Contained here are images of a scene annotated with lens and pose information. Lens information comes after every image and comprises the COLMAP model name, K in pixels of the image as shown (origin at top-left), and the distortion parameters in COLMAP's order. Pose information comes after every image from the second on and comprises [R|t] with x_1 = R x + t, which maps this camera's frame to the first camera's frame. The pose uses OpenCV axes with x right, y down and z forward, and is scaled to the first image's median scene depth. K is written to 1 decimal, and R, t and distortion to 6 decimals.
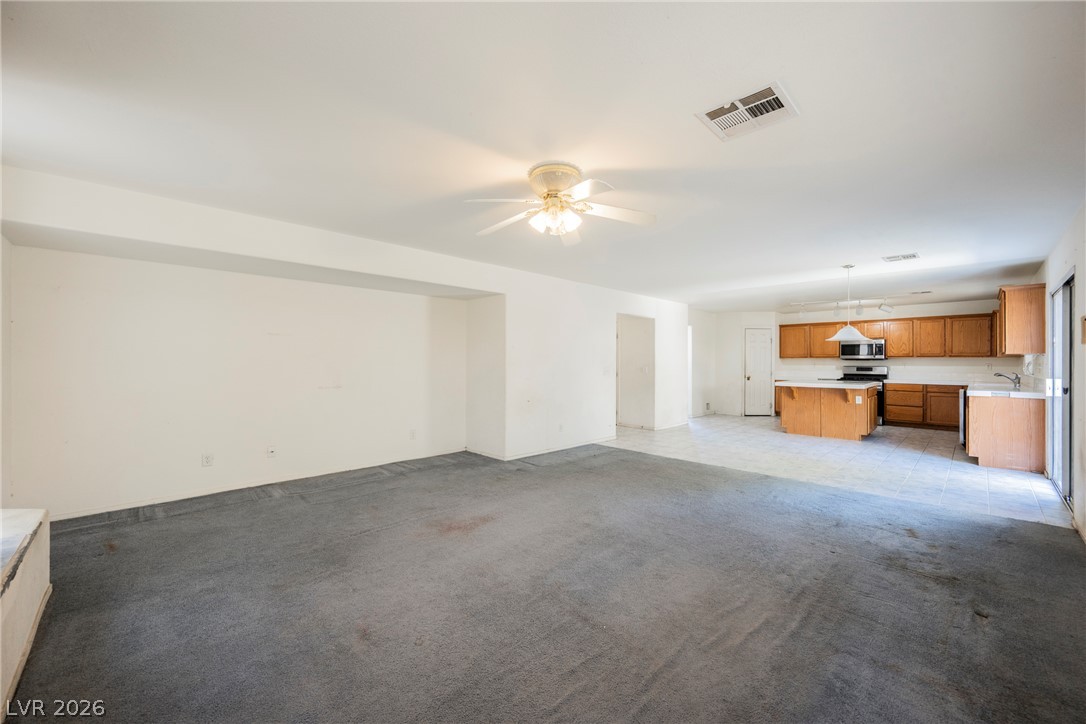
lens RADIAL K [[424.3, 0, 542.4], [0, 424.3, 362.0], [0, 0, 1]] dist [0.000058, -0.000235]
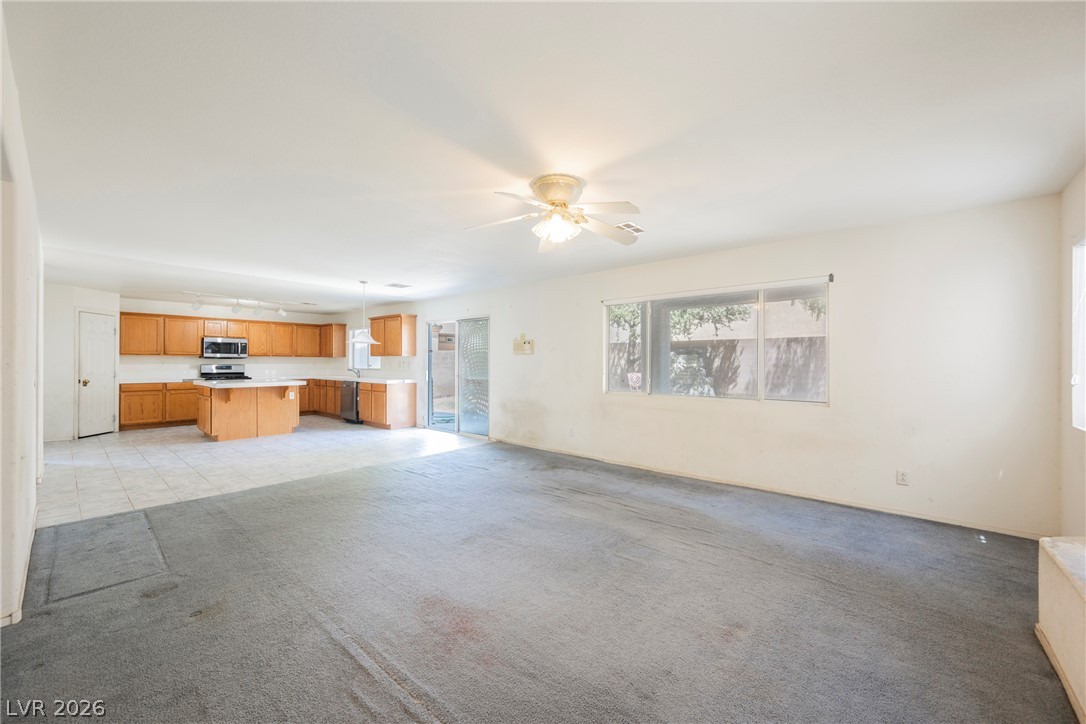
lens RADIAL K [[424.3, 0, 540.8], [0, 424.3, 361.6], [0, 0, 1]] dist [0.000058, -0.000235]
pose [[-0.083501, 0.000715, 0.996507, -0.296577], [-0.003433, 0.999994, -0.001005, 0.001153], [-0.996502, -0.003505, -0.083498, 0.343913]]
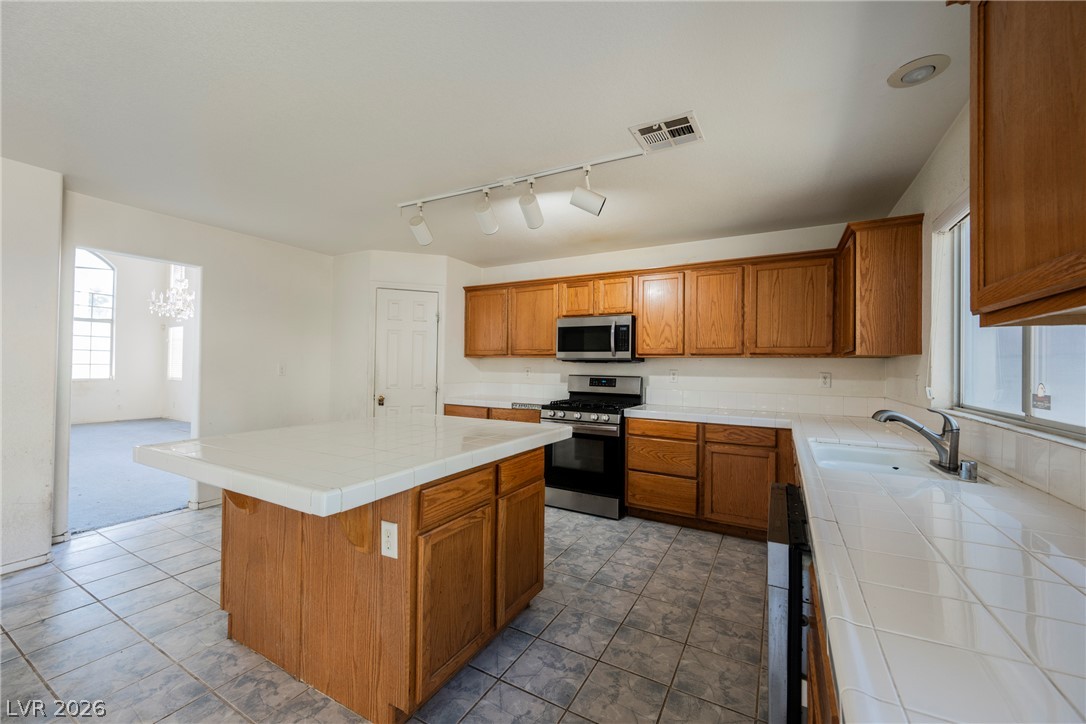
lens RADIAL K [[424.3, 0, 541.5], [0, 424.3, 362.5], [0, 0, 1]] dist [0.000058, -0.000235]
pose [[0.959836, 0.009117, 0.280412, 0.570414], [-0.008202, 0.999957, -0.004436, -0.002055], [-0.280440, 0.001958, 0.959869, 0.582055]]
